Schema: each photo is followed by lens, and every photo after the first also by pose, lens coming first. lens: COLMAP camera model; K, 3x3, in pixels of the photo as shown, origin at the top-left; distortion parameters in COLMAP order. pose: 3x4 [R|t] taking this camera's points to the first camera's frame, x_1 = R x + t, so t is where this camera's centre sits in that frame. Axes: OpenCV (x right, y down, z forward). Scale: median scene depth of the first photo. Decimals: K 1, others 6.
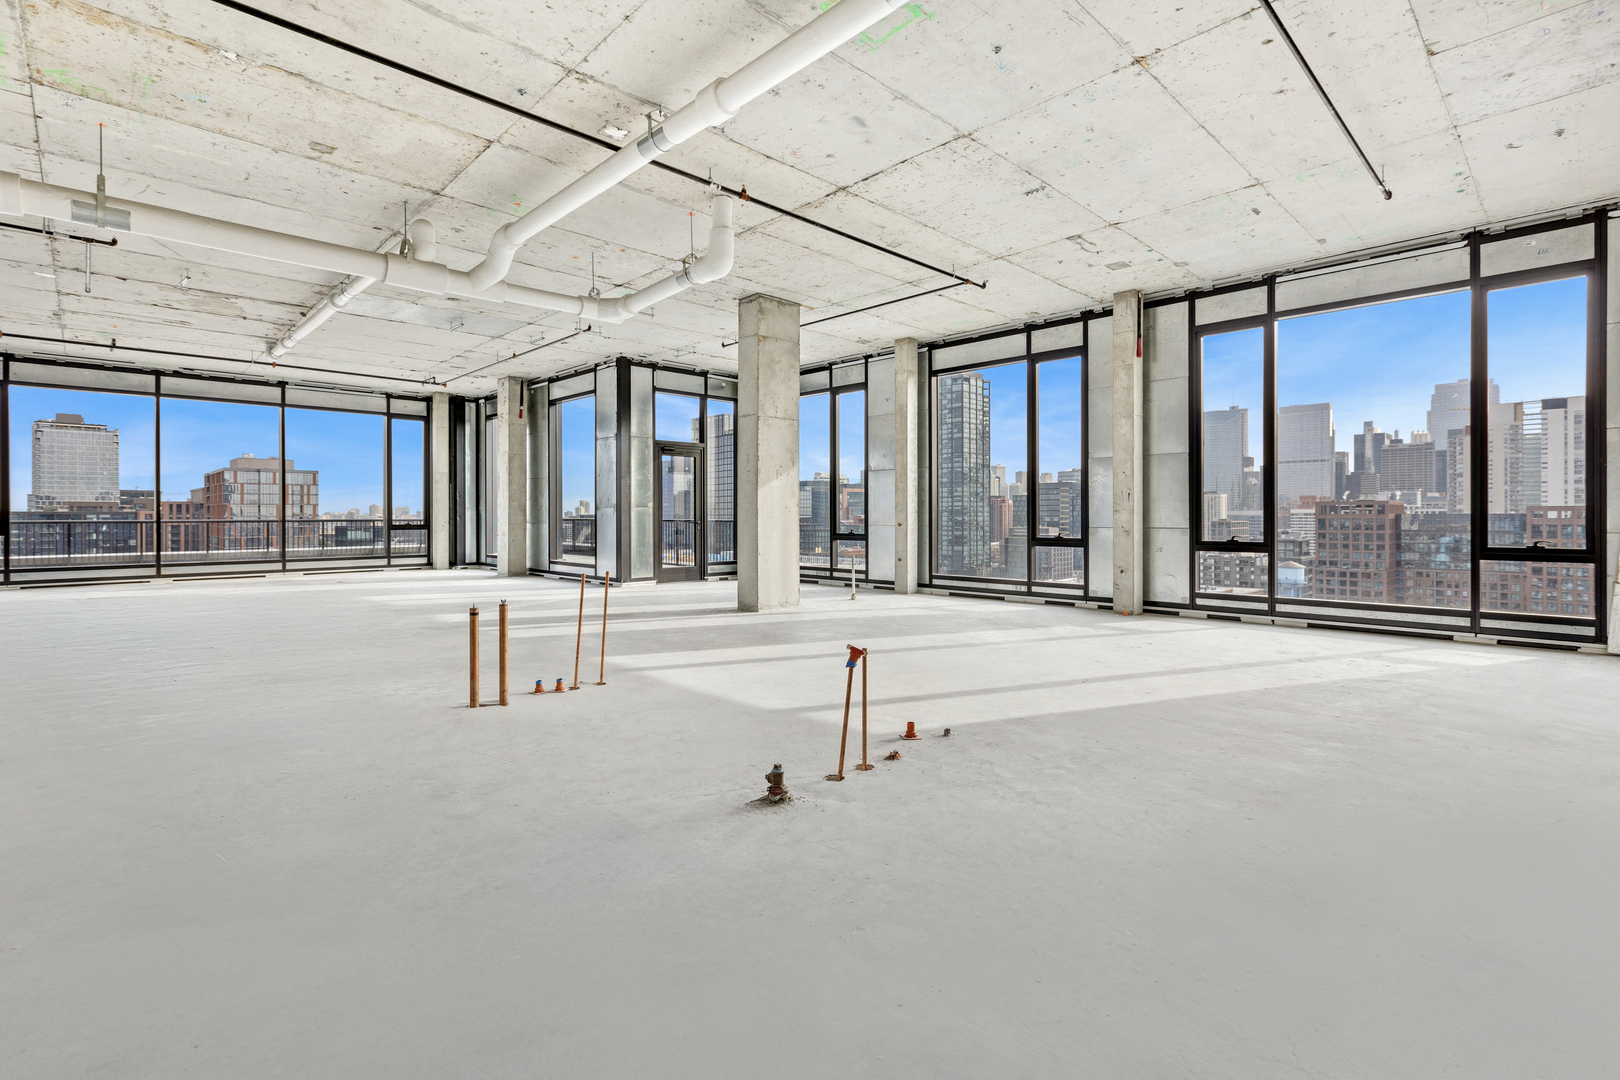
lens RADIAL K [[749.2, 0, 799.5], [0, 749.2, 515.1], [0, 0, 1]] dist [0.002260, -0.000109]
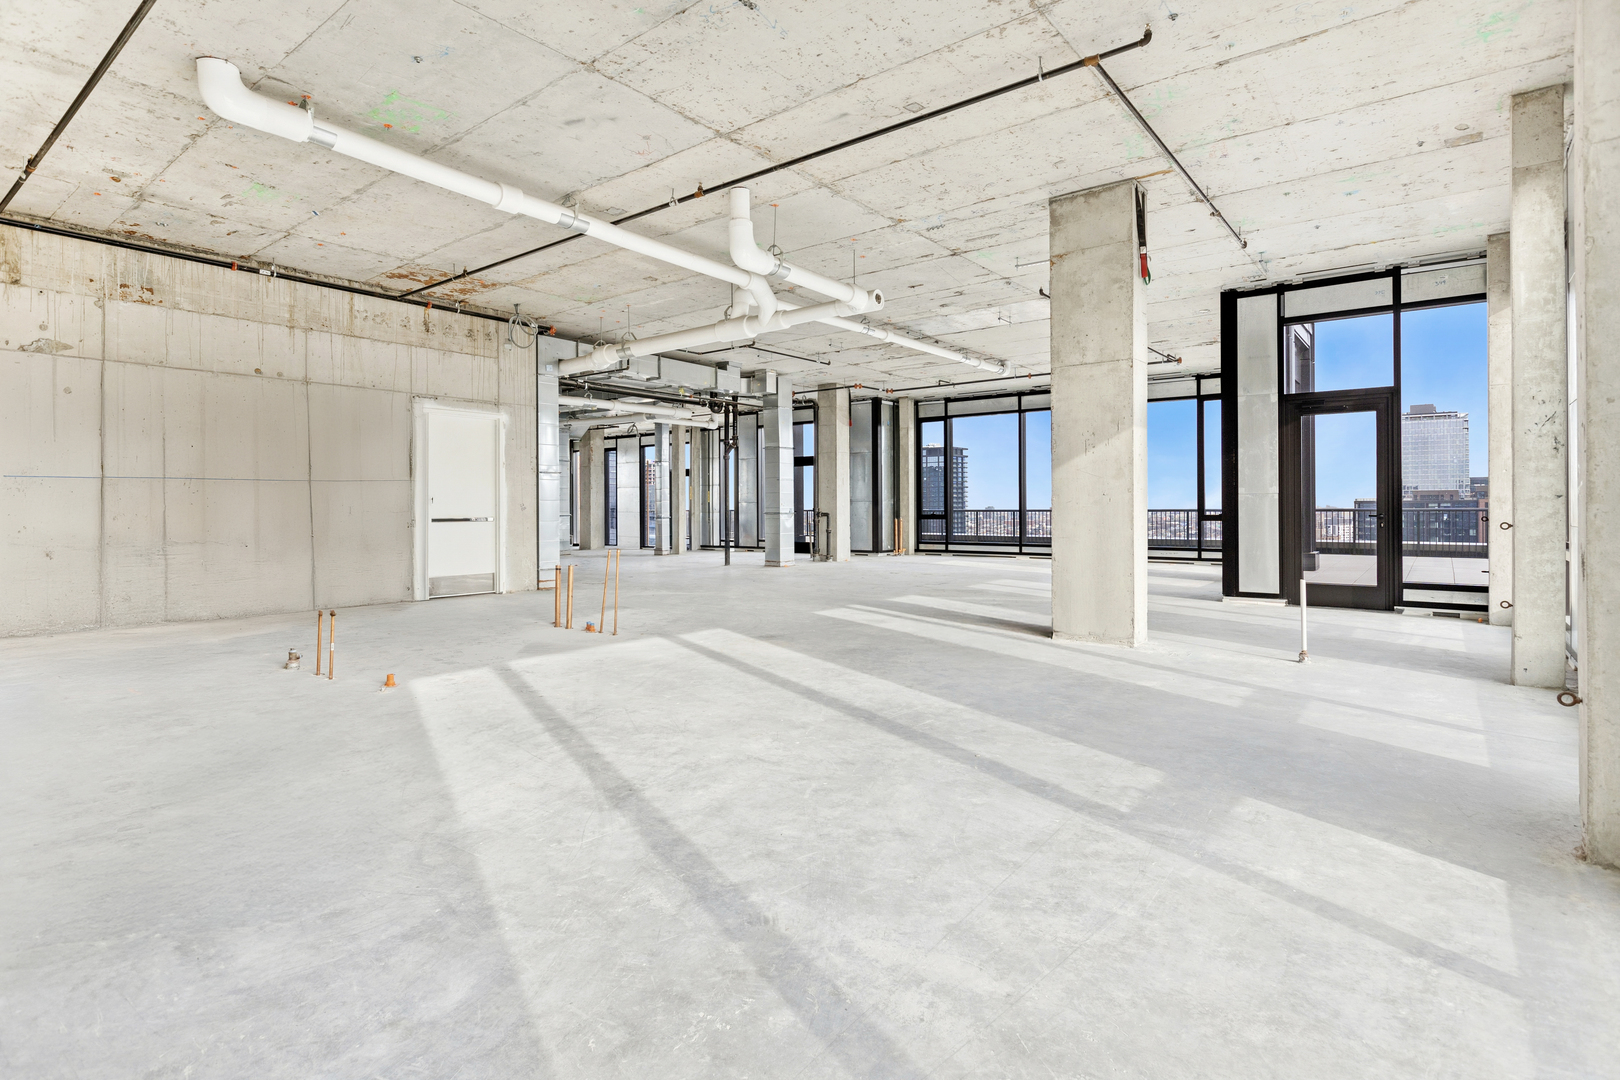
lens RADIAL K [[822.5, 0, 807.7], [0, 822.5, 505.1], [0, 0, 1]] dist [-0.000307, 0.000018]
pose [[0.136754, -0.001800, -0.990603, 0.387840], [0.003685, 0.999992, -0.001308, -0.000187], [0.990598, -0.003471, 0.136760, 0.365593]]
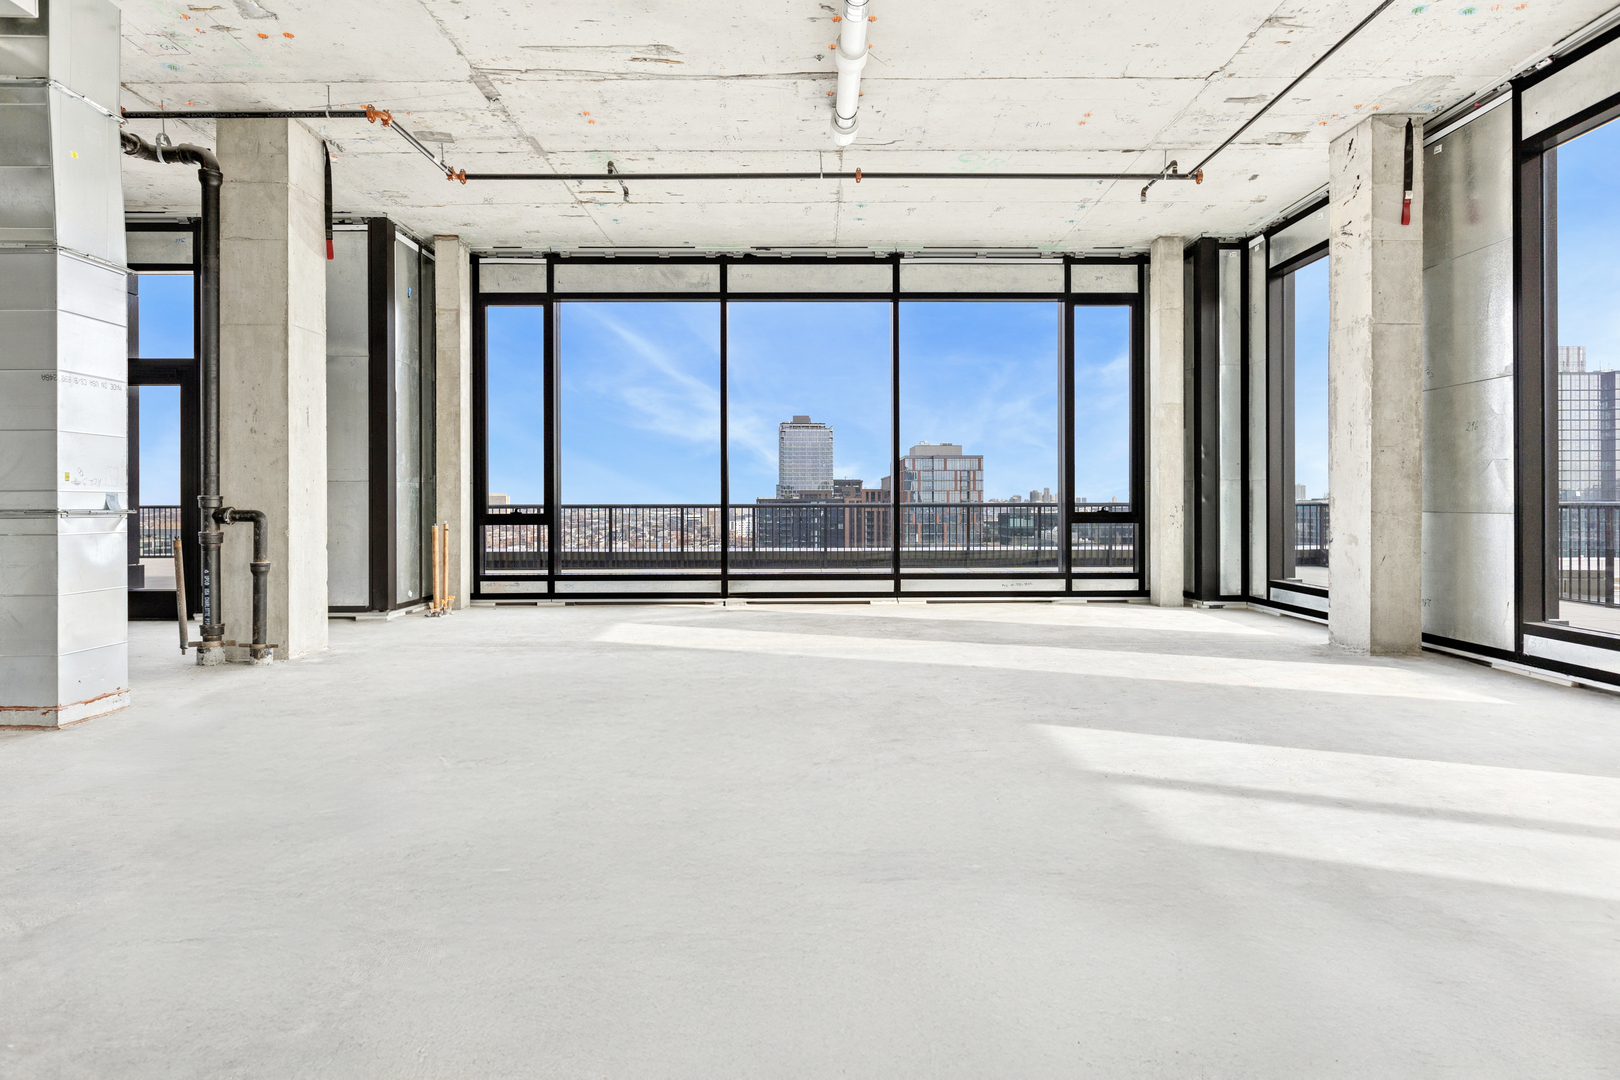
lens RADIAL K [[880.6, 0, 811.6], [0, 880.6, 503.4], [0, 0, 1]] dist [0.002912, 0.000797]
pose [[0.722101, 0.000457, -0.691788, -0.251849], [0.001132, 0.999998, 0.001841, 0.005226], [0.691787, -0.002113, 0.722098, 0.433079]]
